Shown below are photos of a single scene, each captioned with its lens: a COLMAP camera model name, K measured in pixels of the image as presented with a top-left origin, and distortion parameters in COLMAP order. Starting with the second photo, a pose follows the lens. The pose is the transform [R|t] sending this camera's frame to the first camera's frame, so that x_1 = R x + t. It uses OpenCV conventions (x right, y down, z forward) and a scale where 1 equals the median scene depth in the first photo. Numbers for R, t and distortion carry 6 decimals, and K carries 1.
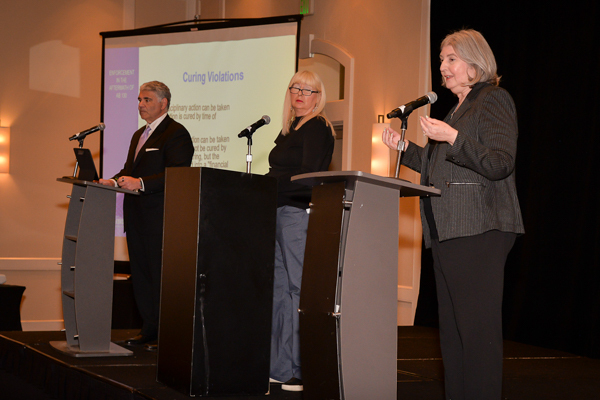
lens RADIAL K [[1140.2, 0, 300.0], [0, 1140.2, 200.0], [0, 0, 1]] dist [1.999980, -0.011064]
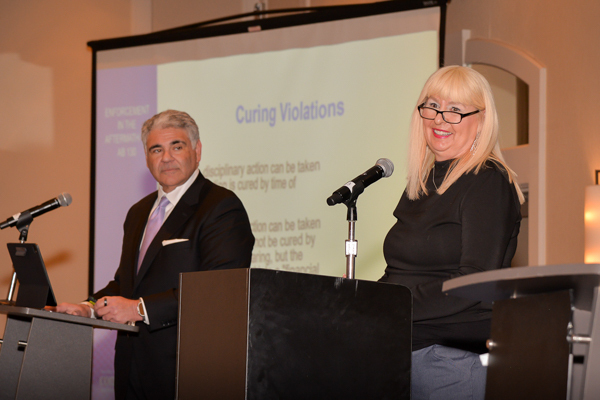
lens RADIAL K [[1829.6, 0, 300.0], [0, 1829.6, 200.0], [0, 0, 1]] dist [0.189063, 2.021566]
pose [[0.996409, -0.034166, -0.077472, -0.004378], [0.028542, 0.996955, -0.072572, -0.001324], [0.079716, 0.070100, 0.994350, 0.172939]]
